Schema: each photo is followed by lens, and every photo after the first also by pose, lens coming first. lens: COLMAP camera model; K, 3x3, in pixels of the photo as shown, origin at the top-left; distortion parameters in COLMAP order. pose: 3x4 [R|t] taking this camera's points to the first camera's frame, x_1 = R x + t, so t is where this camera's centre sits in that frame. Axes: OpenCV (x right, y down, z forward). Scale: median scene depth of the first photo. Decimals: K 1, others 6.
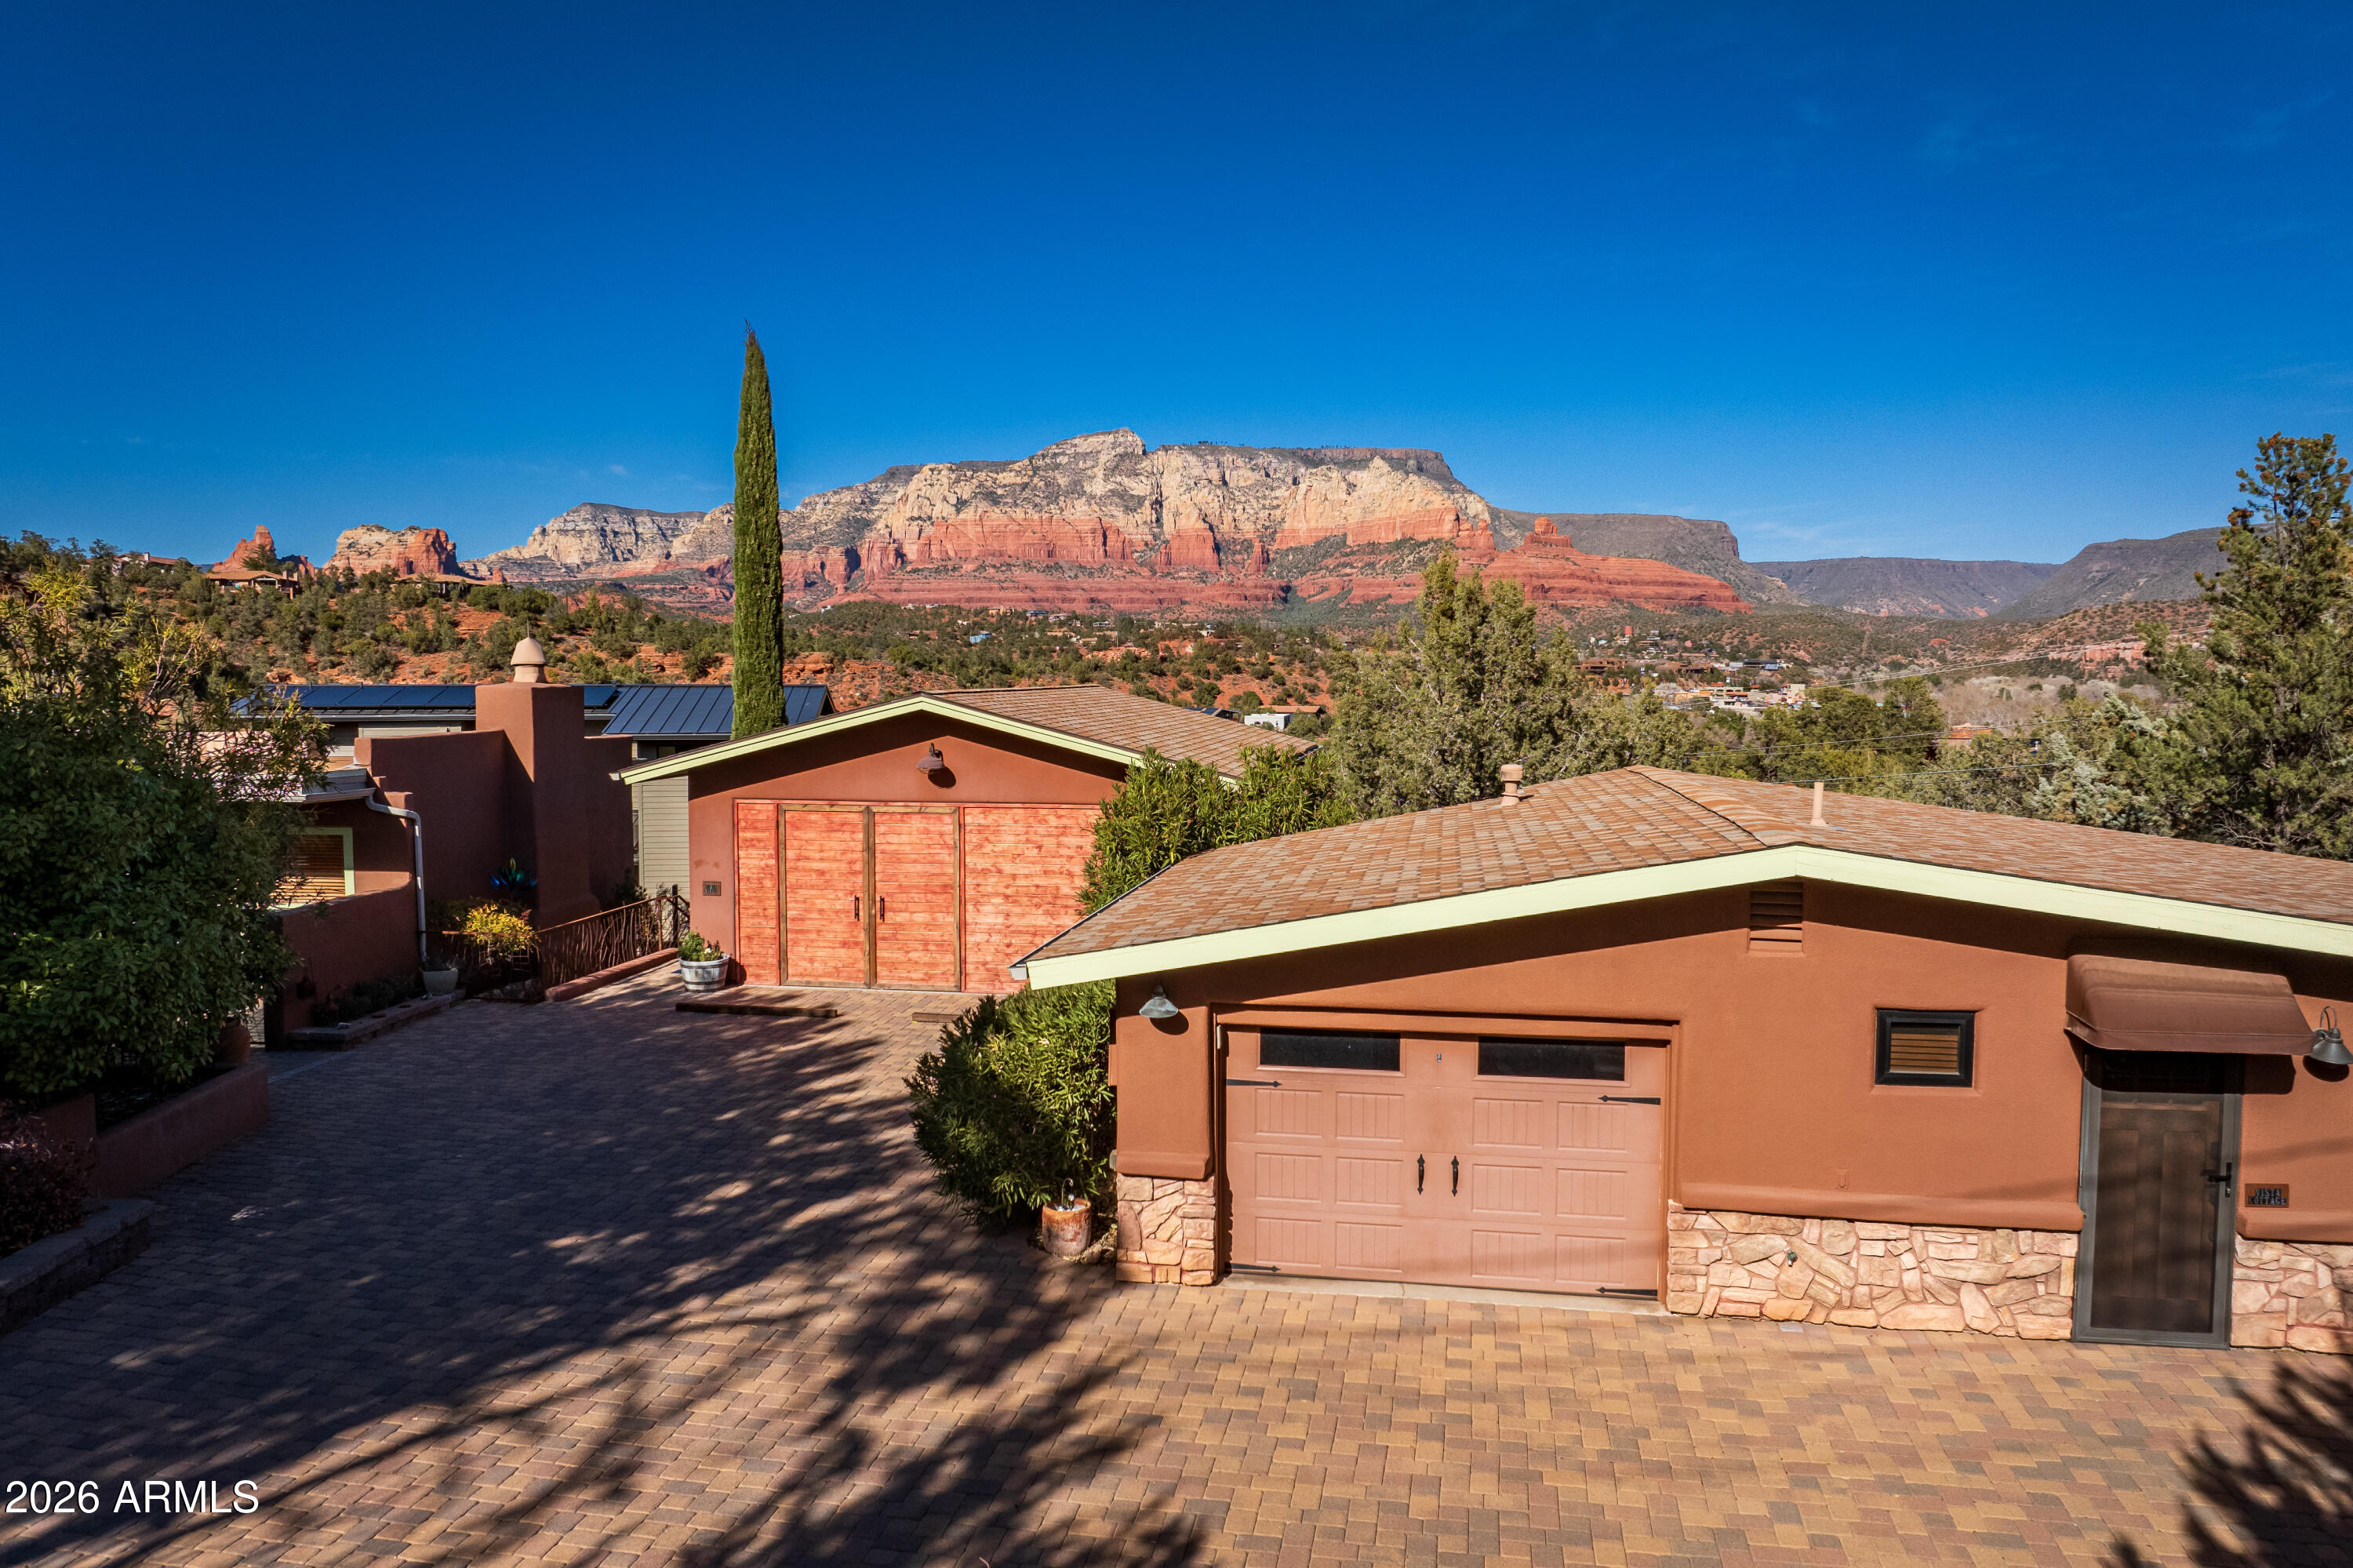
lens RADIAL K [[1690.7, 0, 1185.2], [0, 1690.7, 783.5], [0, 0, 1]] dist [-0.028457, -0.012163]
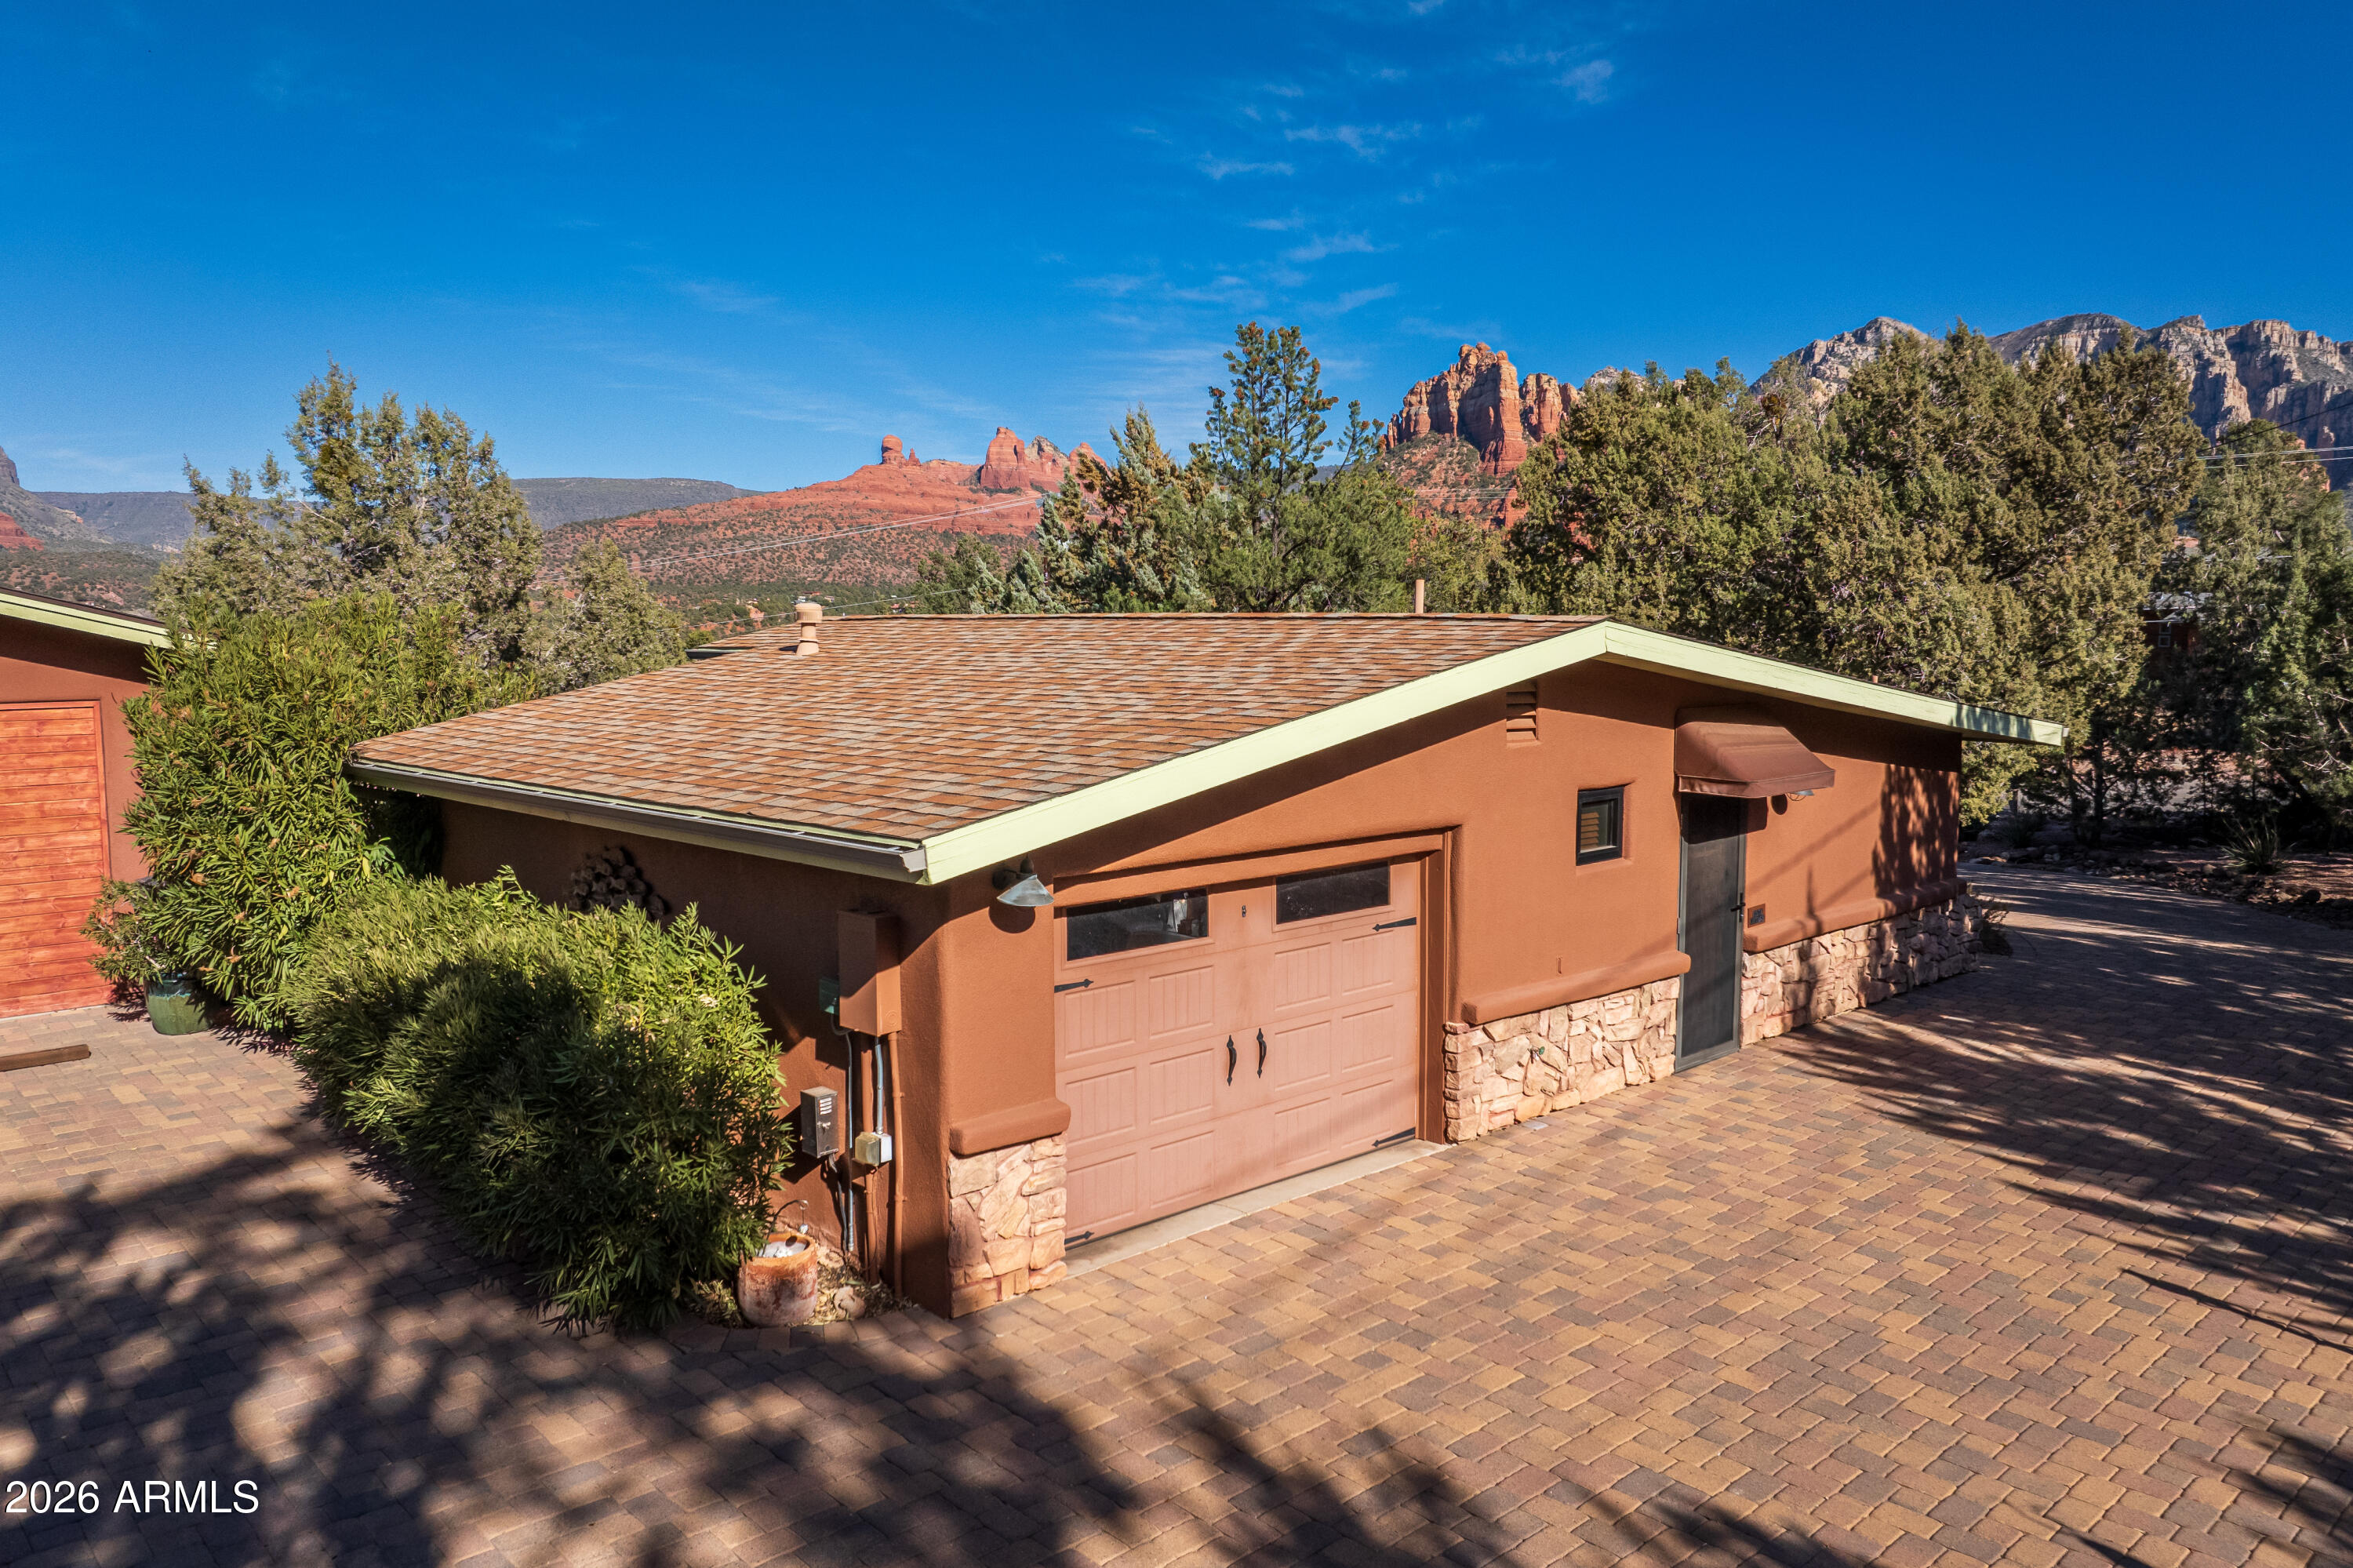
lens RADIAL K [[1690.7, 0, 1185.2], [0, 1690.7, 783.5], [0, 0, 1]] dist [-0.028457, -0.012163]
pose [[0.603632, -0.080532, 0.793185, -0.416443], [0.053650, 0.996733, 0.060370, 0.042859], [-0.795456, 0.006113, 0.605981, 0.443519]]
